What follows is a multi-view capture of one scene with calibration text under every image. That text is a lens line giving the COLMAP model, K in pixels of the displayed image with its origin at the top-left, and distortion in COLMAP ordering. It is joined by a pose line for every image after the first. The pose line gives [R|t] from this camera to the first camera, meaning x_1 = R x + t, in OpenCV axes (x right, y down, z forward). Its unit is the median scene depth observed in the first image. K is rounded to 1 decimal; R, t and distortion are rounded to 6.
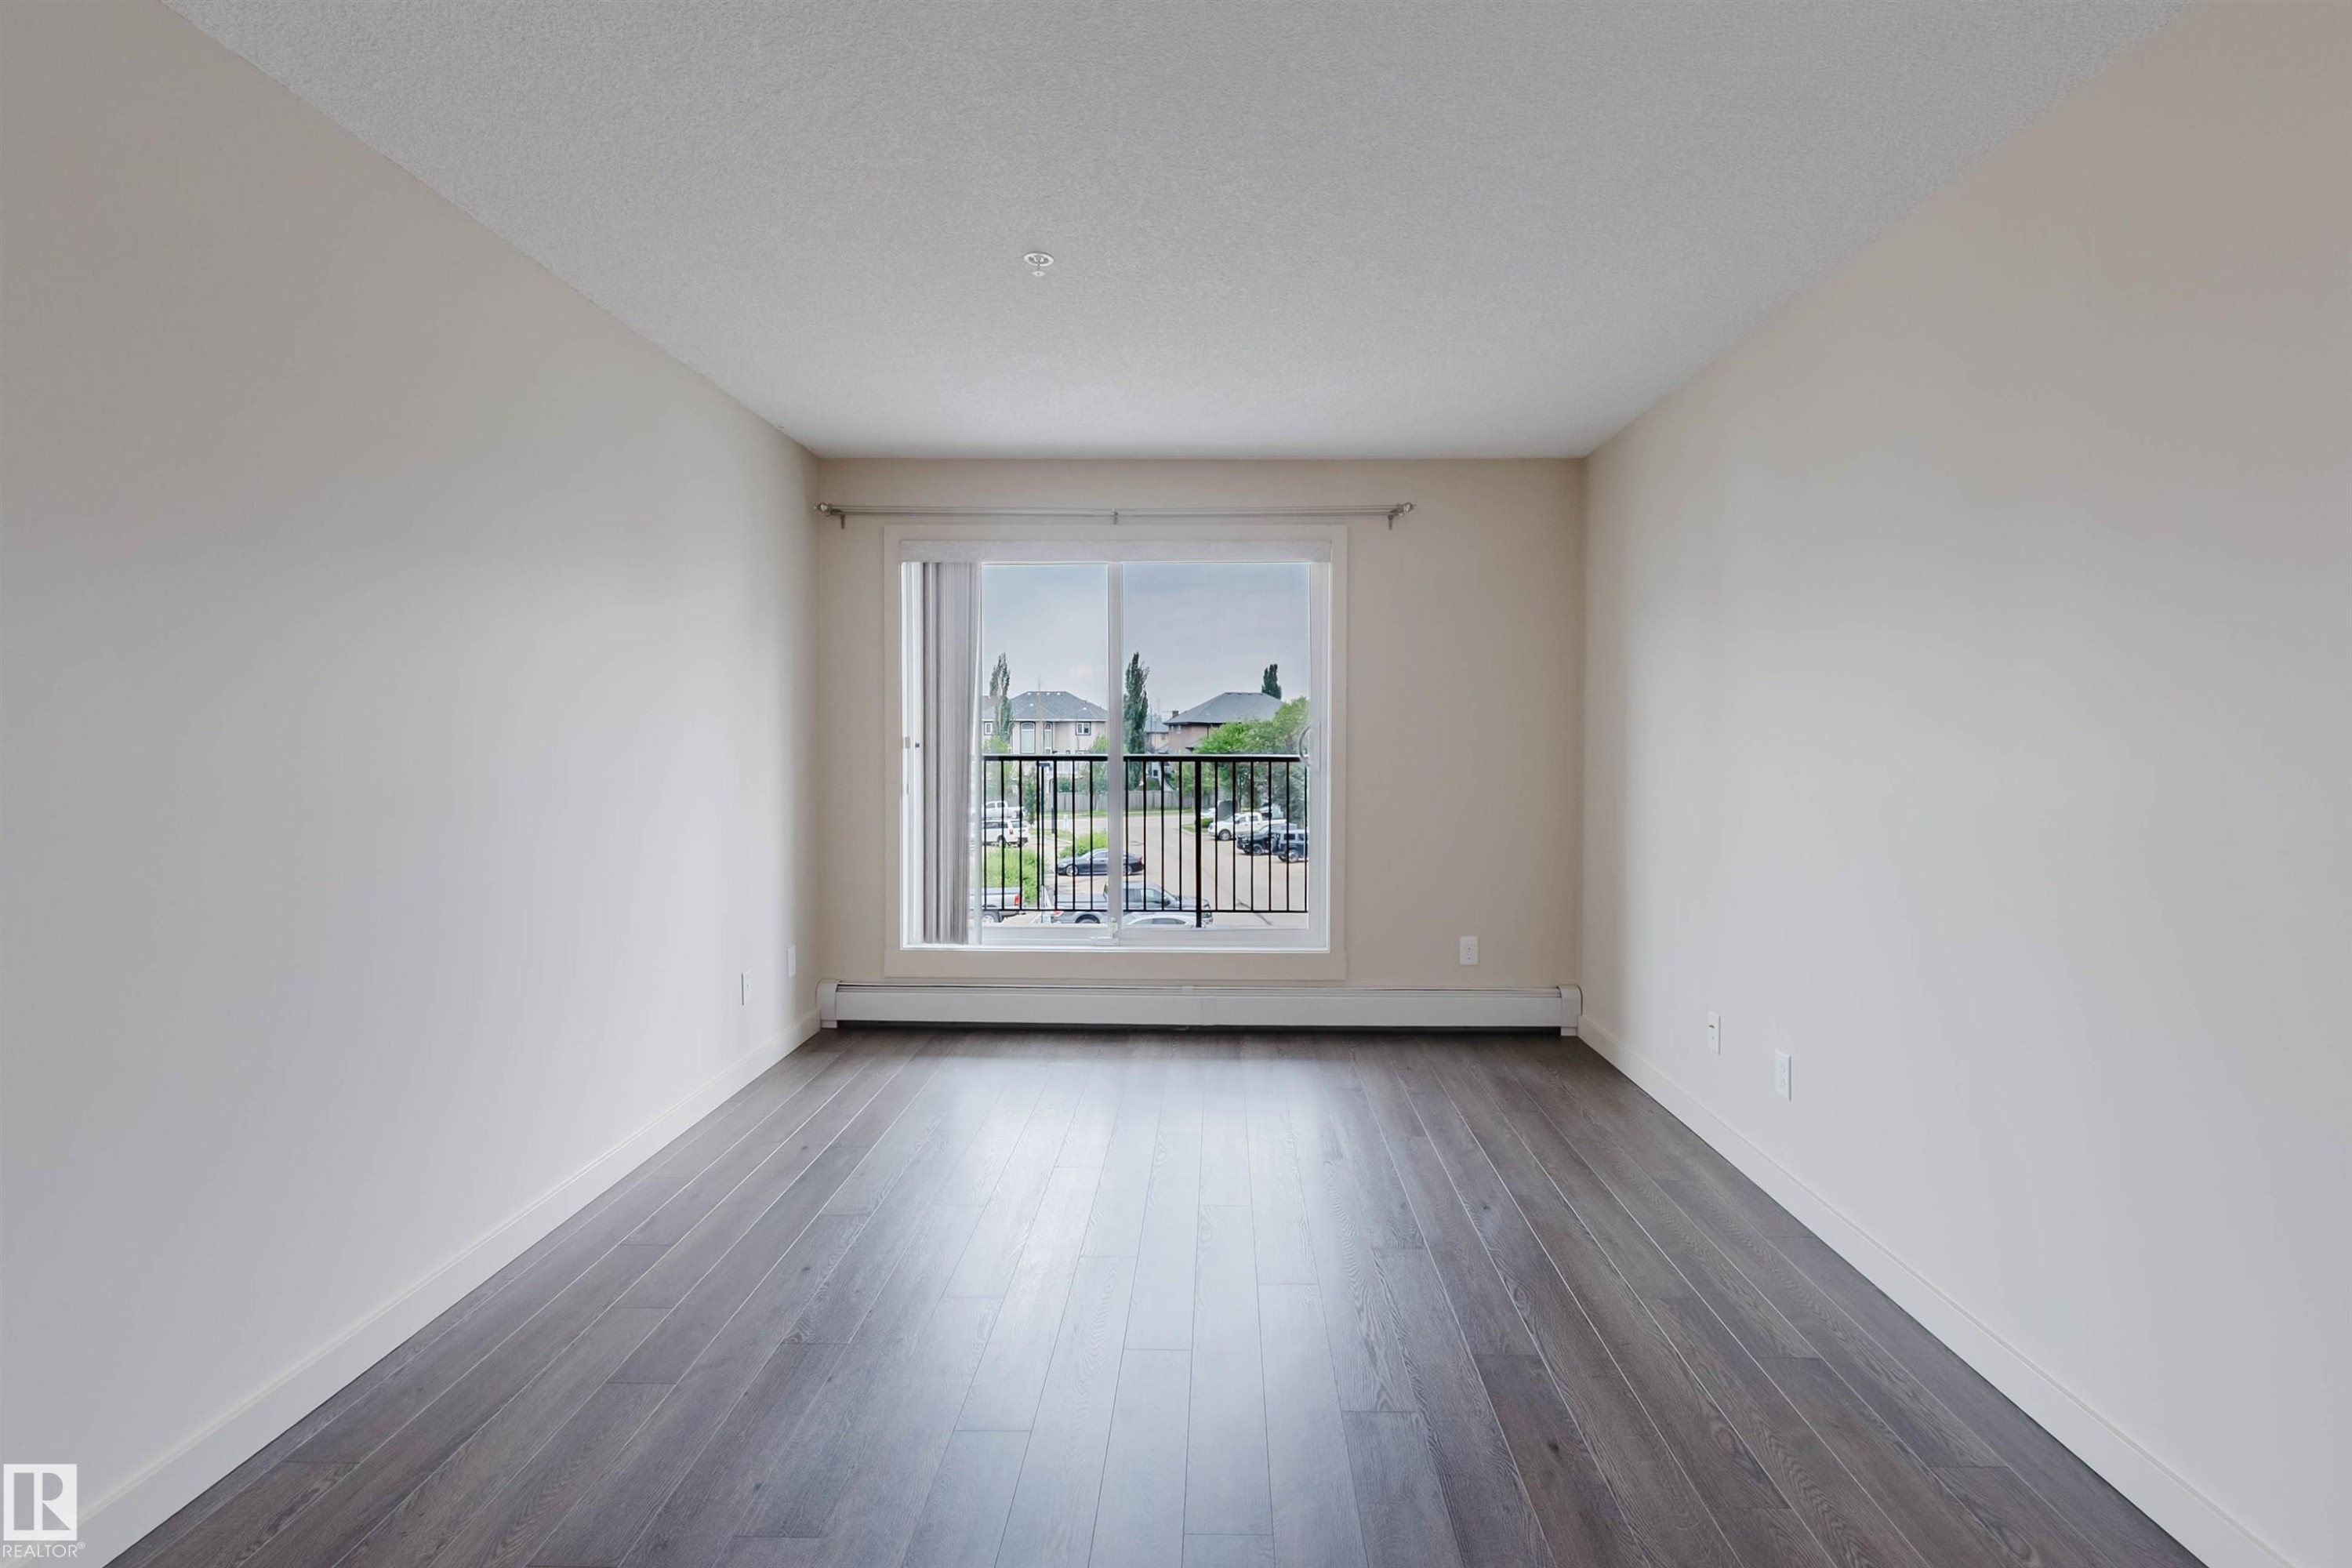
lens RADIAL K [[1126.7, 0, 1199.3], [0, 1126.7, 765.7], [0, 0, 1]] dist [0.001467, 0.000376]
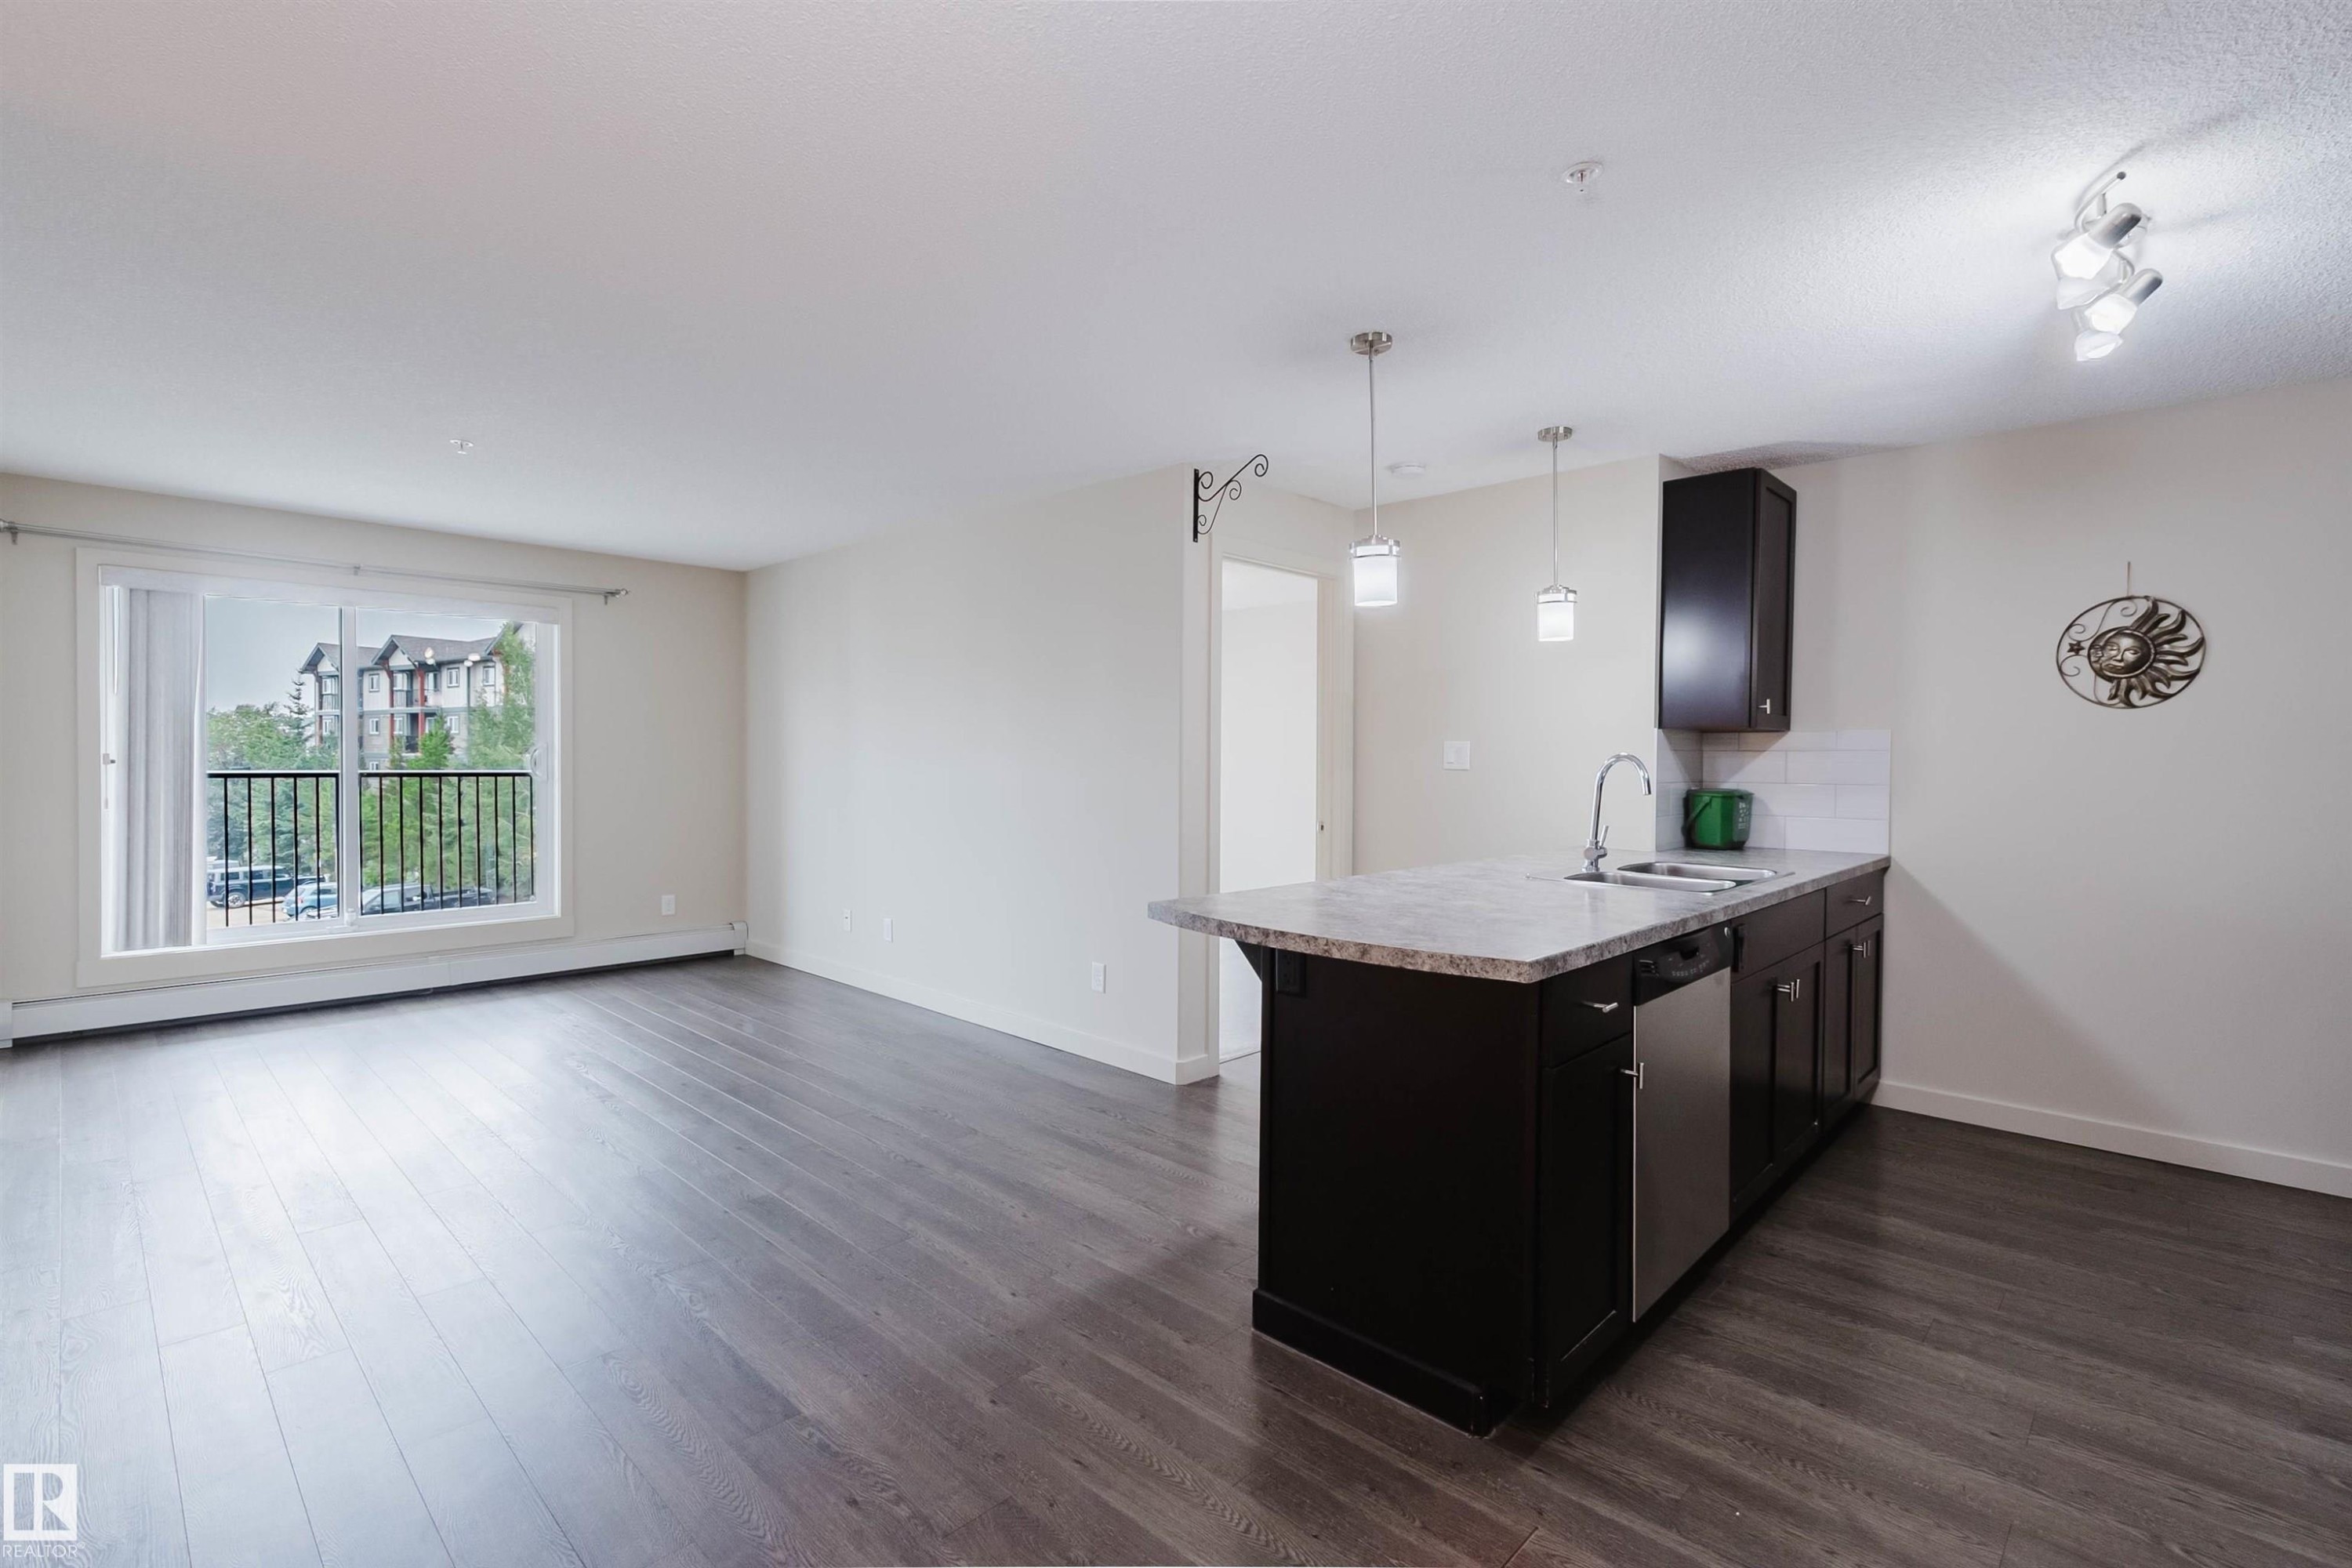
lens RADIAL K [[1063.8, 0, 1179.2], [0, 1063.8, 781.1], [0, 0, 1]] dist [0.002523, 0.000082]
pose [[0.679184, -0.013435, 0.733845, -0.310446], [0.015218, 0.999875, 0.004221, 0.010784], [-0.733811, 0.008301, 0.679303, -0.396272]]
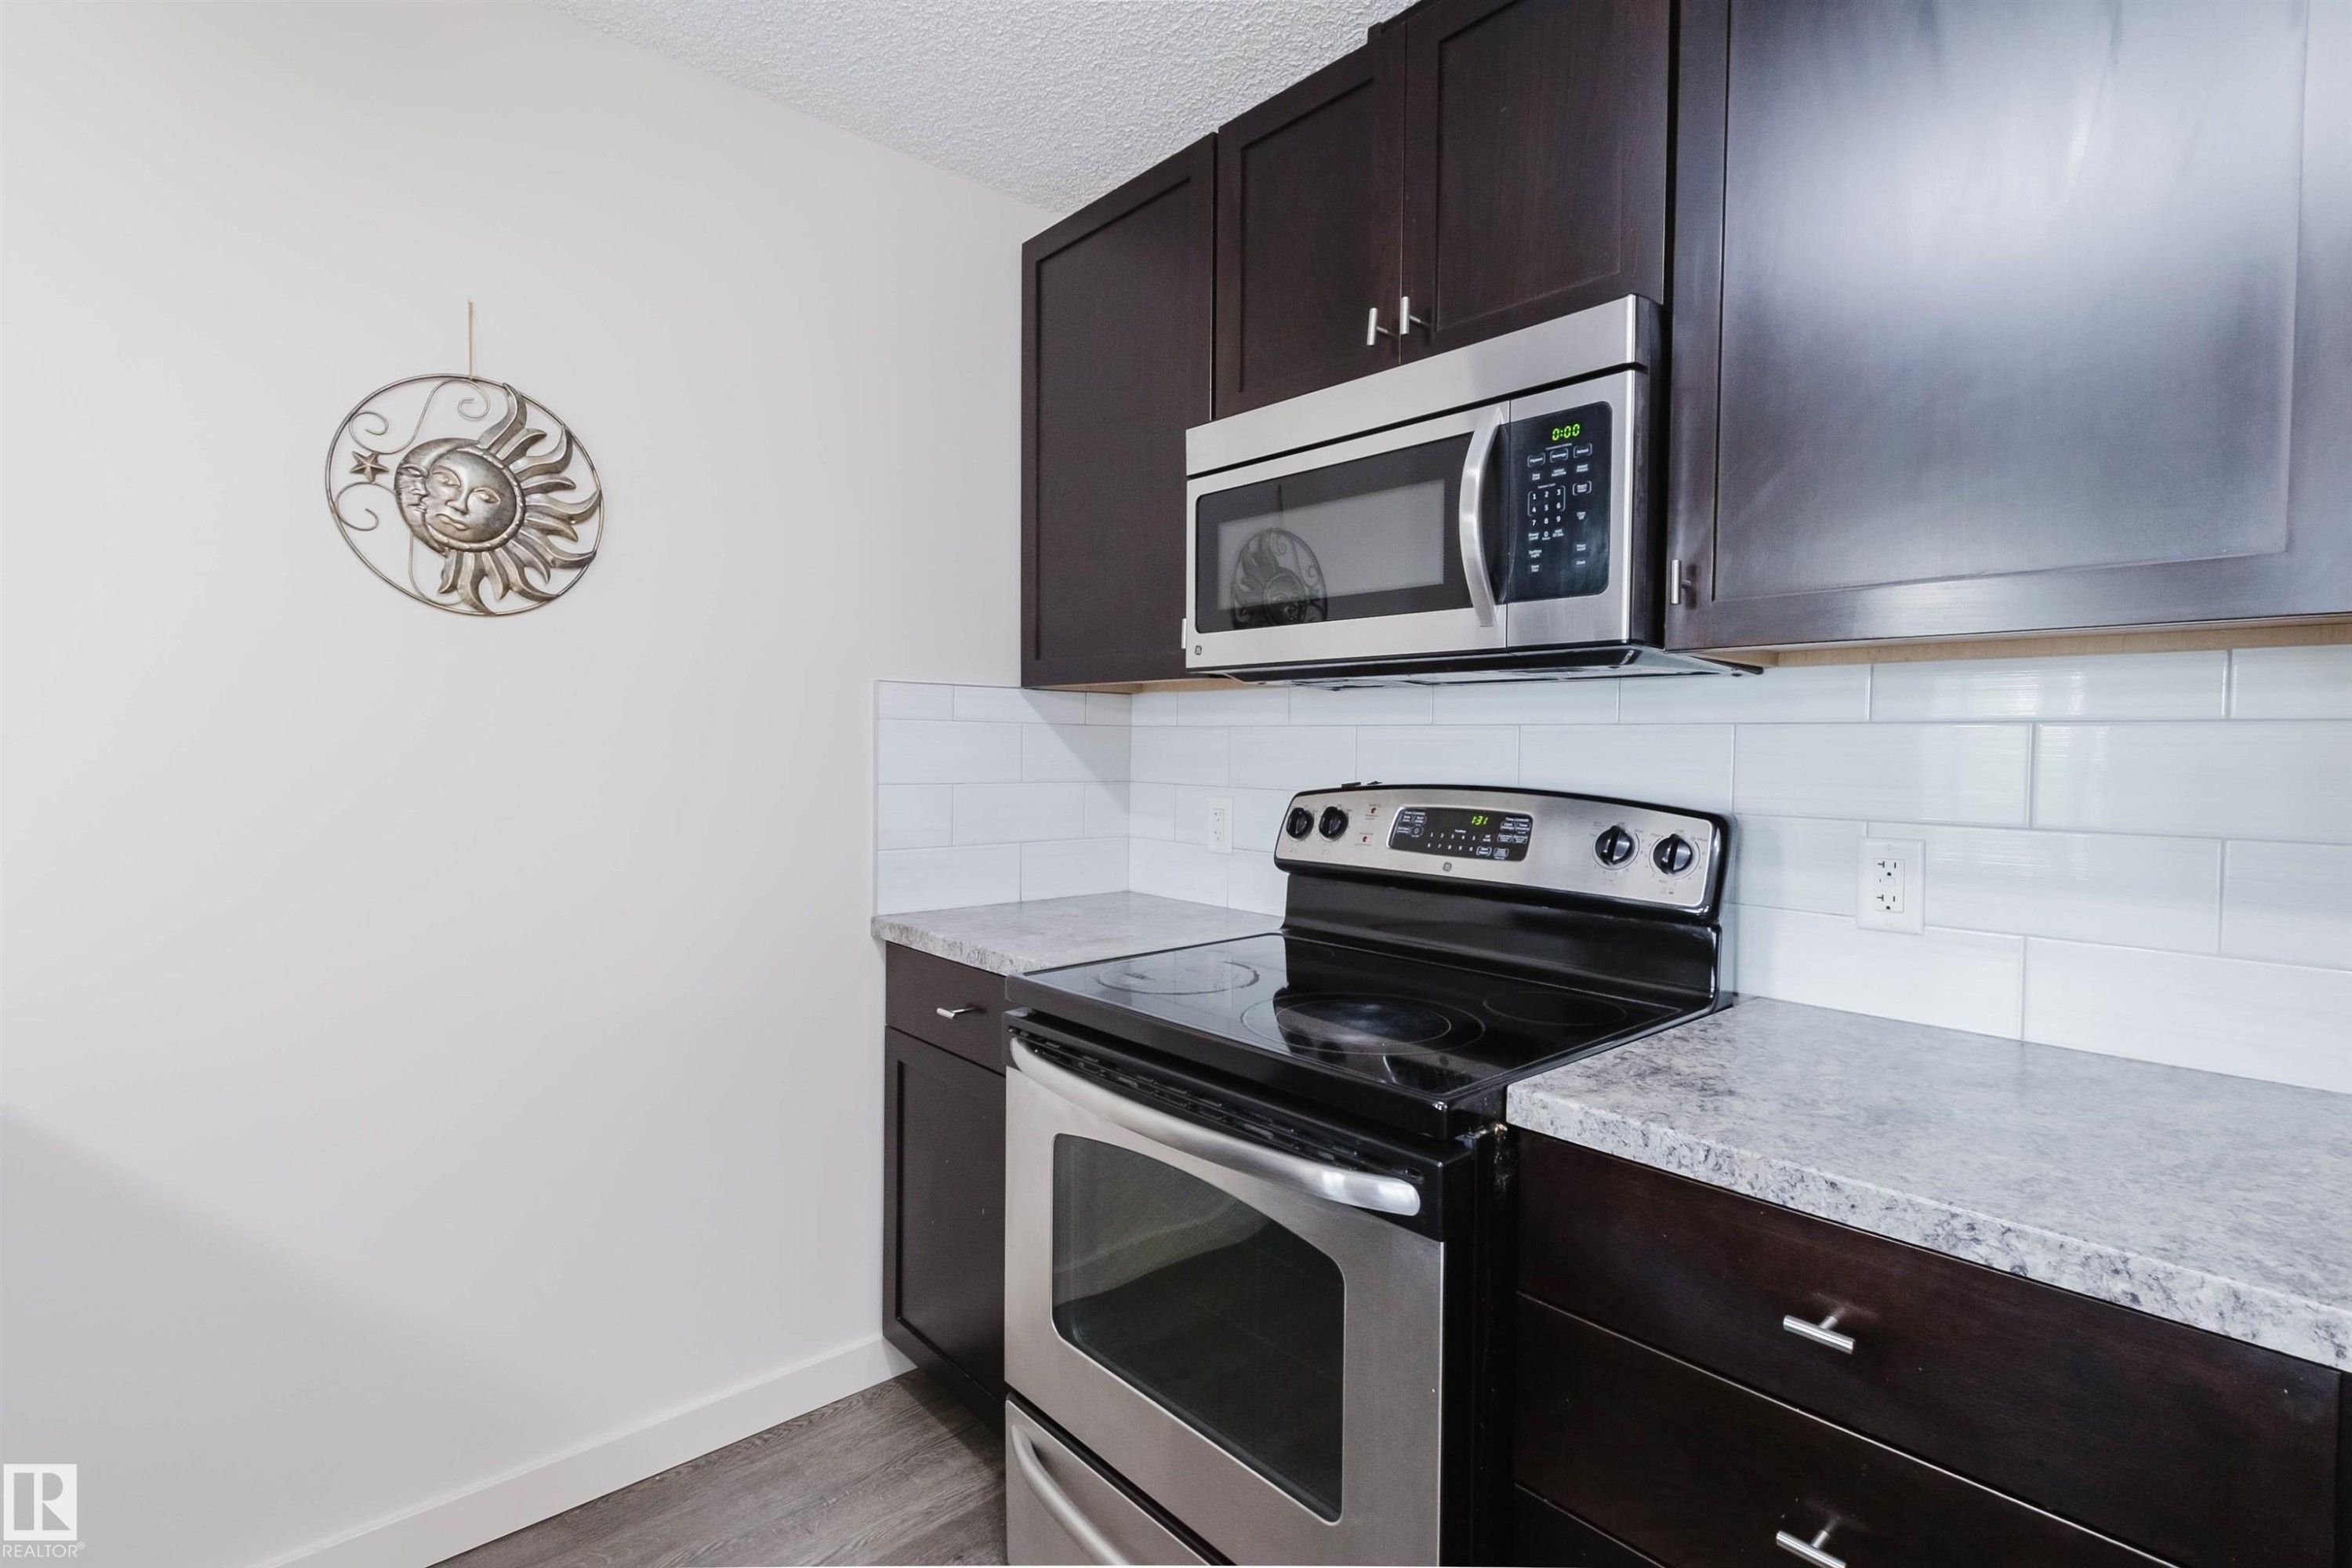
lens RADIAL K [[1109.6, 0, 1181.4], [0, 1109.6, 779.3], [0, 0, 1]] dist [0.003745, 0.000087]
pose [[-0.683122, -0.034294, 0.729498, 0.244607], [0.005558, 0.998624, 0.052151, 0.009199], [-0.730283, 0.039680, -0.681991, -0.296923]]
